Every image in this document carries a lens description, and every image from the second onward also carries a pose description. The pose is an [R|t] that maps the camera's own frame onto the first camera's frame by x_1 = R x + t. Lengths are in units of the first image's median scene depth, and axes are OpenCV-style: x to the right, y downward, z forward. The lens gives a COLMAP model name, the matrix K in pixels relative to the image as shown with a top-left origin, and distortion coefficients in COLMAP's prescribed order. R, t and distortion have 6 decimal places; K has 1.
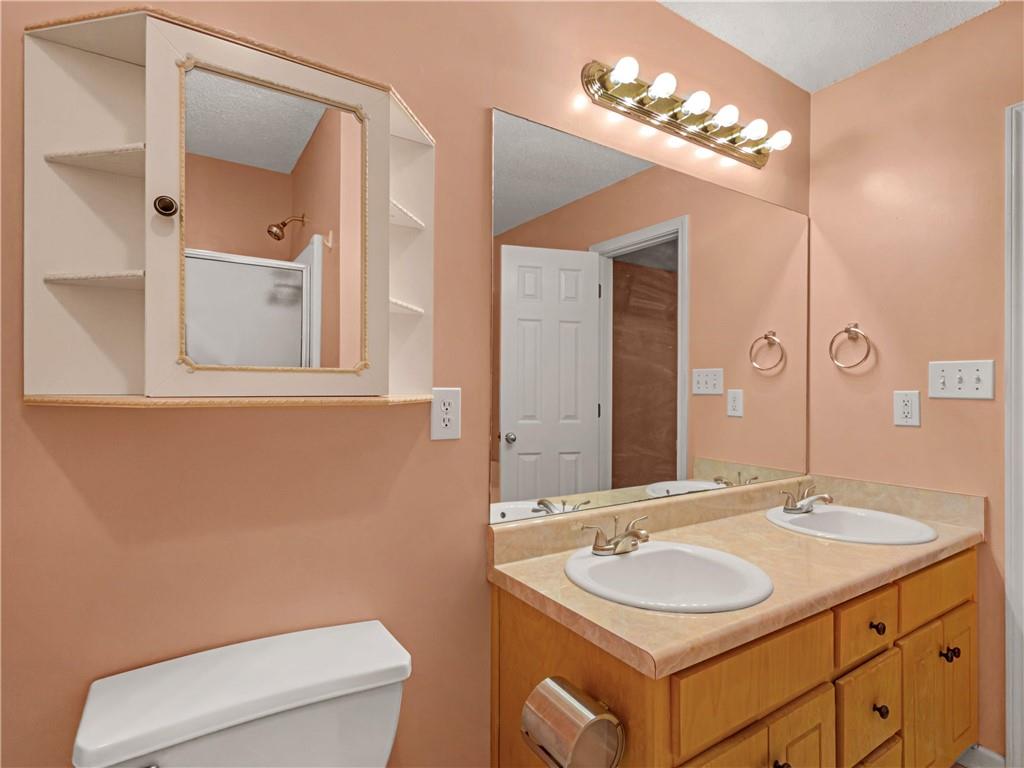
lens RADIAL K [[522.1, 0, 511.0], [0, 522.1, 393.0], [0, 0, 1]] dist [0.001229, 0.000127]
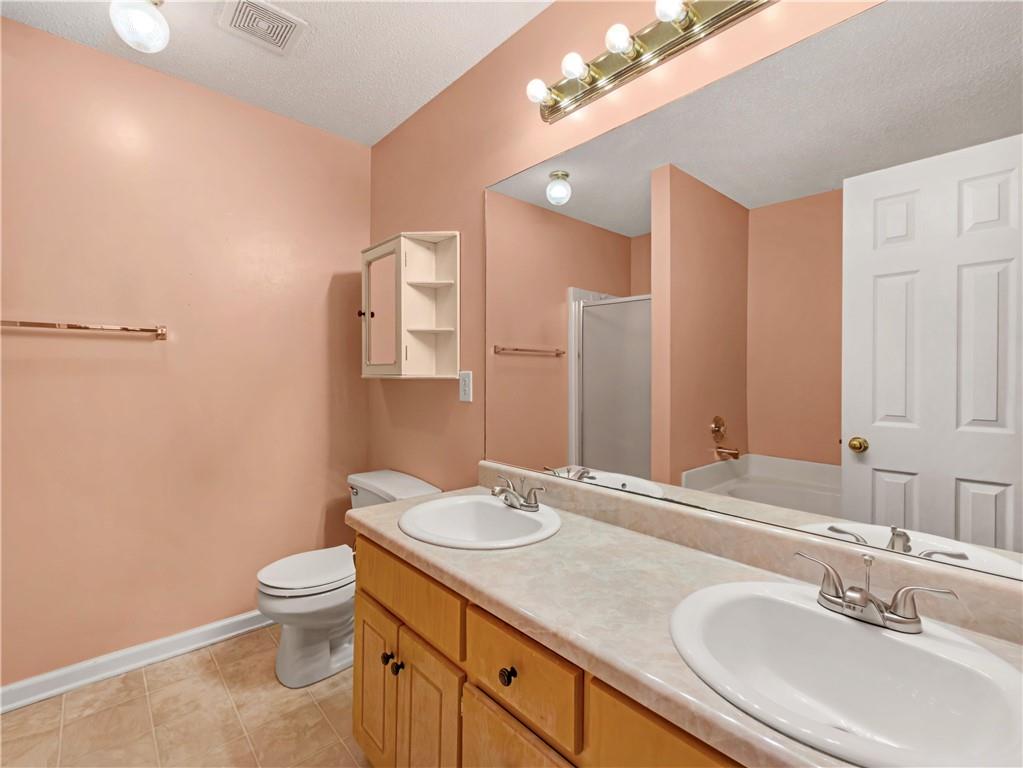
lens RADIAL K [[469.5, 0, 511.3], [0, 469.5, 377.4], [0, 0, 1]] dist [0.002456, 0.000232]
pose [[0.160156, 0.004518, -0.987081, 1.101190], [-0.007302, 0.999968, 0.003393, 0.002592], [0.987065, 0.006664, 0.160184, 0.704061]]
